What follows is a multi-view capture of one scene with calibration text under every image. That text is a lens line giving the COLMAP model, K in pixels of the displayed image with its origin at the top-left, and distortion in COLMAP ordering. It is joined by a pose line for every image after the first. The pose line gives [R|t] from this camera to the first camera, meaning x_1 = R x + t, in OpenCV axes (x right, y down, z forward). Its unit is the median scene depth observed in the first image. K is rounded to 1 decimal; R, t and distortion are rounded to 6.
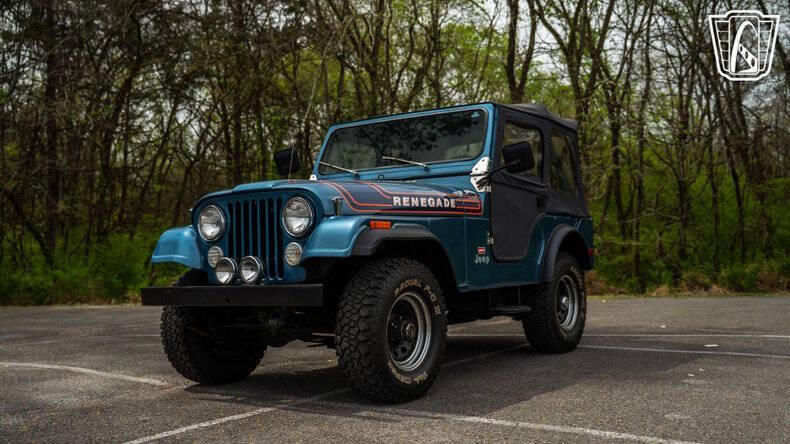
lens RADIAL K [[805.0, 0, 395.0], [0, 805.0, 222.0], [0, 0, 1]] dist [-0.050068, 0.193481]
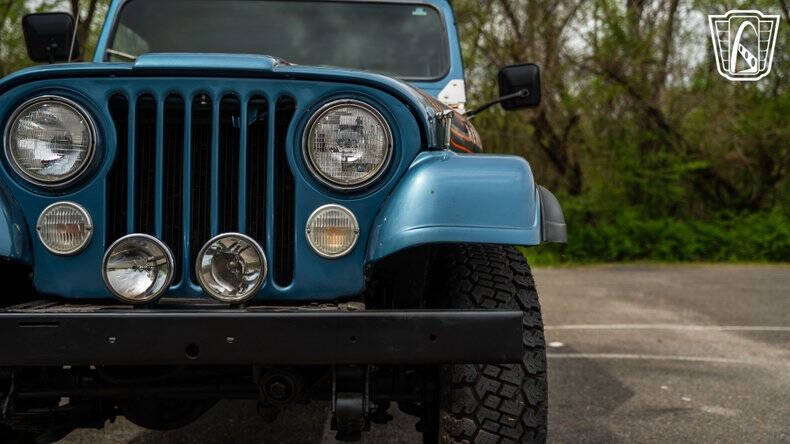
lens RADIAL K [[773.7, 0, 392.5], [0, 773.7, 220.4], [0, 0, 1]] dist [-0.083406, 0.222912]
pose [[0.791985, 0.039500, 0.609262, -0.326382], [-0.065061, 0.997683, 0.019890, 0.022345], [-0.607064, -0.055392, 0.792720, 0.609642]]
